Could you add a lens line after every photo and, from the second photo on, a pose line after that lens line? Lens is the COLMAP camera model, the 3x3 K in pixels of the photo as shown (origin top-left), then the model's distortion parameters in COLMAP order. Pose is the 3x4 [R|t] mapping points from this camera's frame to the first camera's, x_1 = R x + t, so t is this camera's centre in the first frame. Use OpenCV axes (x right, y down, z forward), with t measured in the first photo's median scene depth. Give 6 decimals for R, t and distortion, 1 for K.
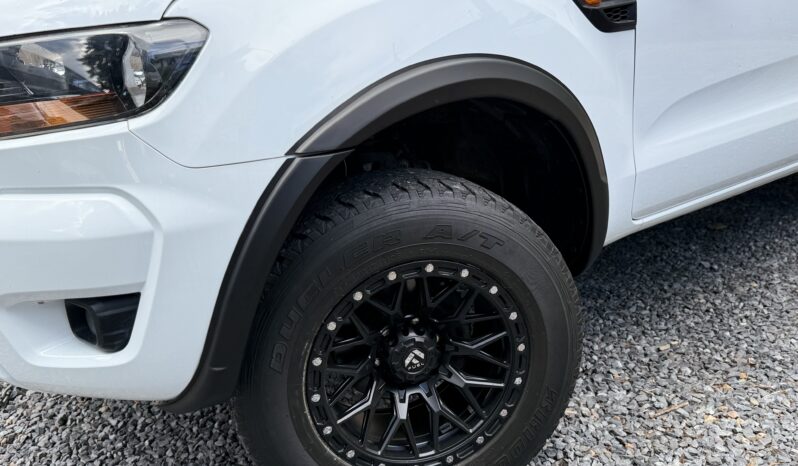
lens RADIAL K [[685.1, 0, 398.9], [0, 685.1, 236.4], [0, 0, 1]] dist [0.145520, -0.274249]
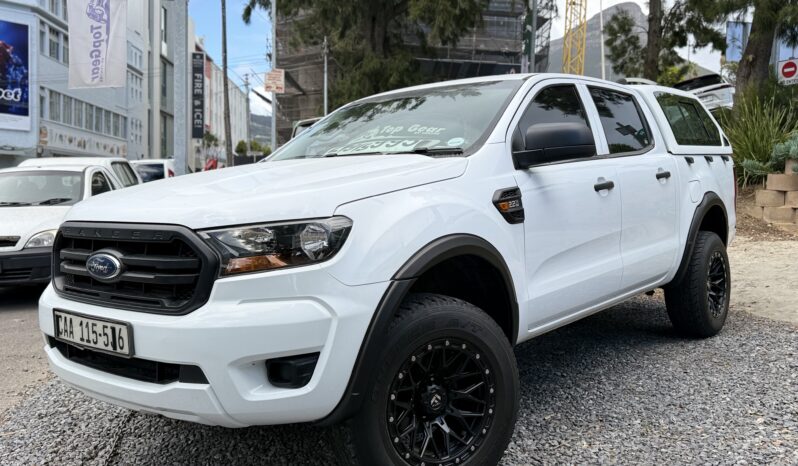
lens RADIAL K [[685.1, 0, 398.9], [0, 685.1, 236.4], [0, 0, 1]] dist [0.145520, -0.274249]
pose [[0.968490, 0.006573, 0.248964, -0.509489], [0.056459, 0.967831, -0.245183, 0.200649], [-0.242567, 0.251514, 0.936964, -0.732013]]
